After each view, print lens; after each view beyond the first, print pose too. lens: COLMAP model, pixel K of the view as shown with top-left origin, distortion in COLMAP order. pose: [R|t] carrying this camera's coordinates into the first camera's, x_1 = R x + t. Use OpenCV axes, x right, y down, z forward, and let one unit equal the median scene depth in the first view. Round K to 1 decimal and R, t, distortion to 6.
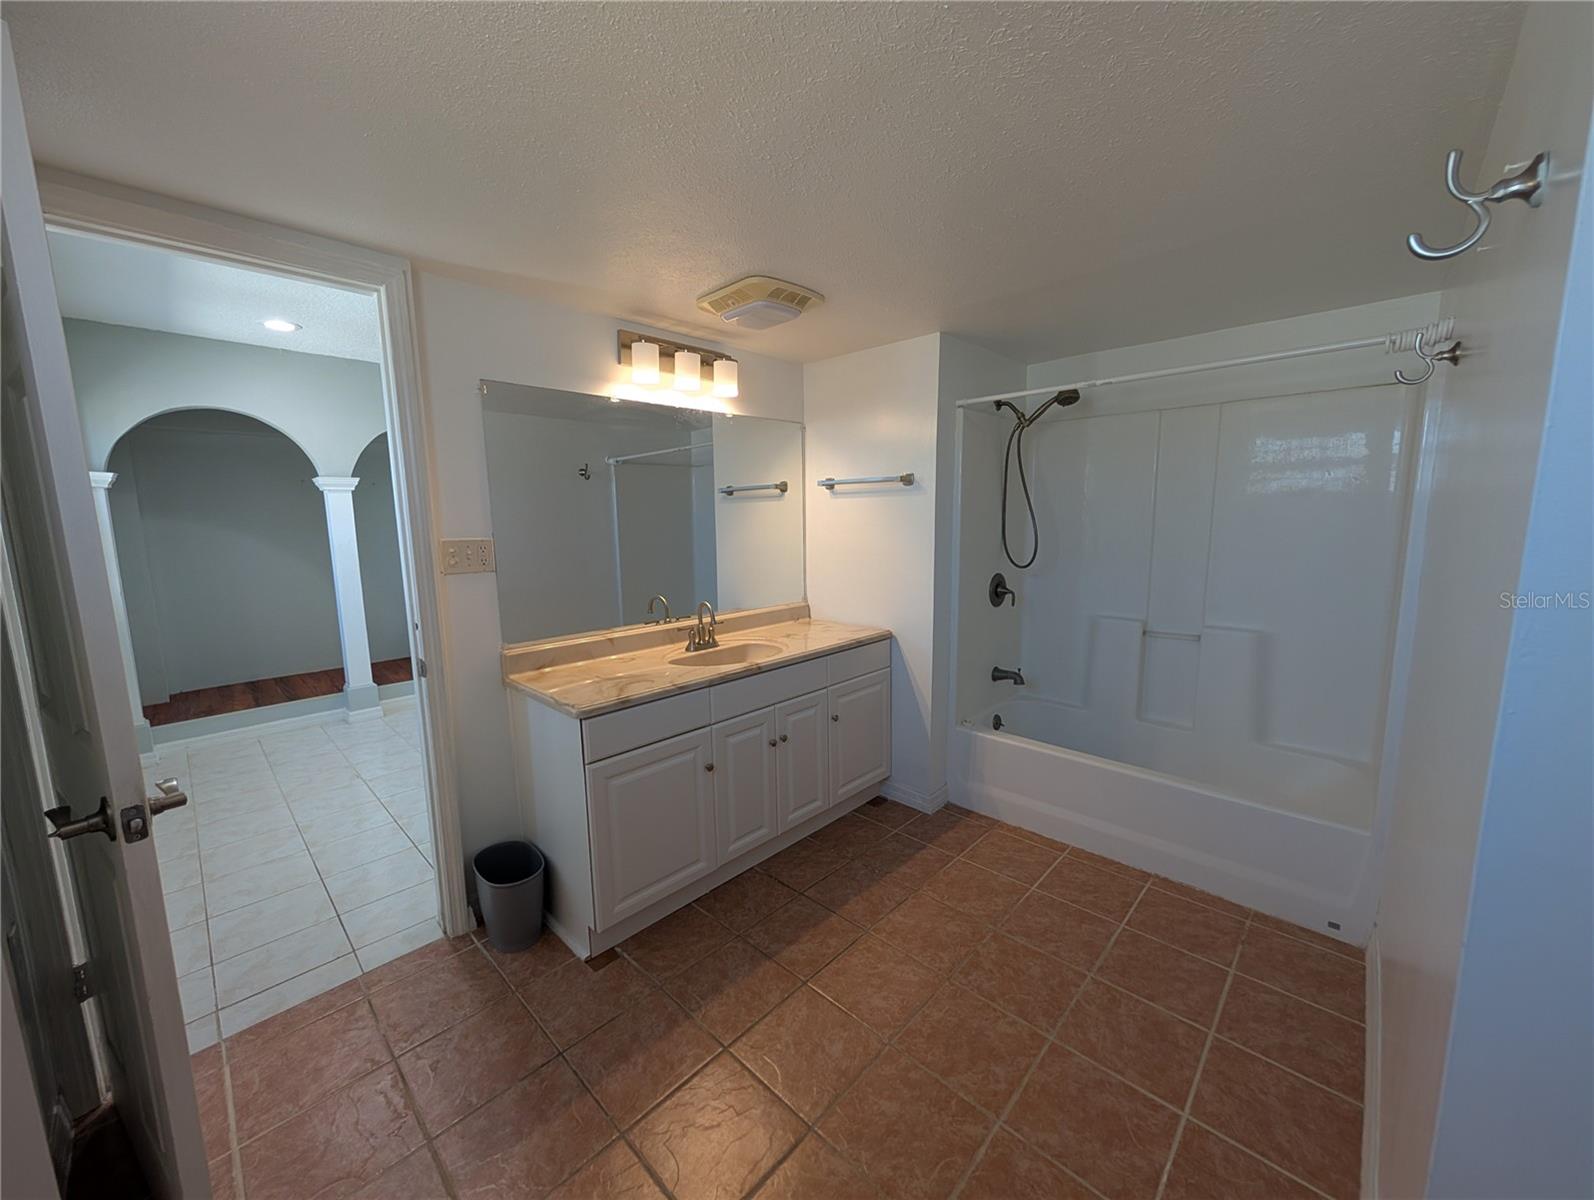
lens RADIAL K [[606.1, 0, 796.0], [0, 606.1, 599.4], [0, 0, 1]] dist [0.000240, 0.000343]
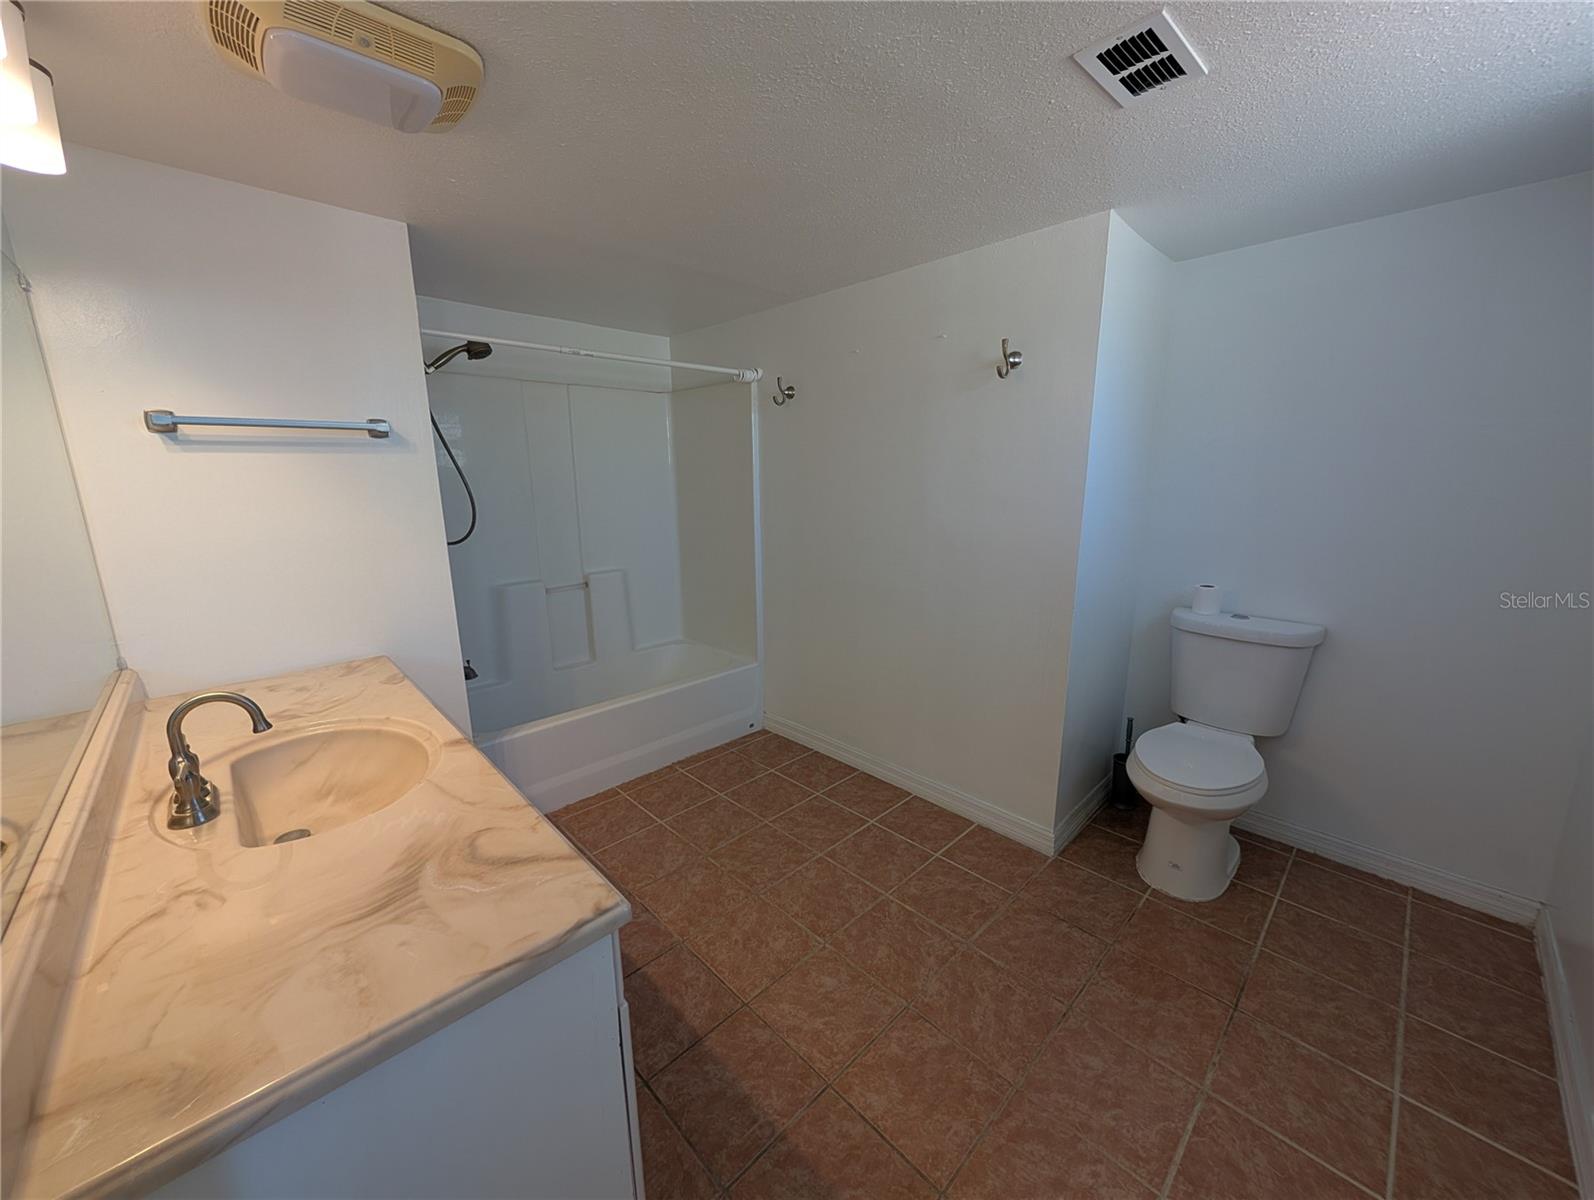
lens RADIAL K [[606.1, 0, 796.0], [0, 606.1, 599.4], [0, 0, 1]] dist [0.000240, 0.000343]
pose [[0.038035, -0.197199, 0.979625, -0.680096], [0.147713, 0.970675, 0.189662, -0.100536], [-0.988299, 0.137489, 0.066048, 0.715796]]
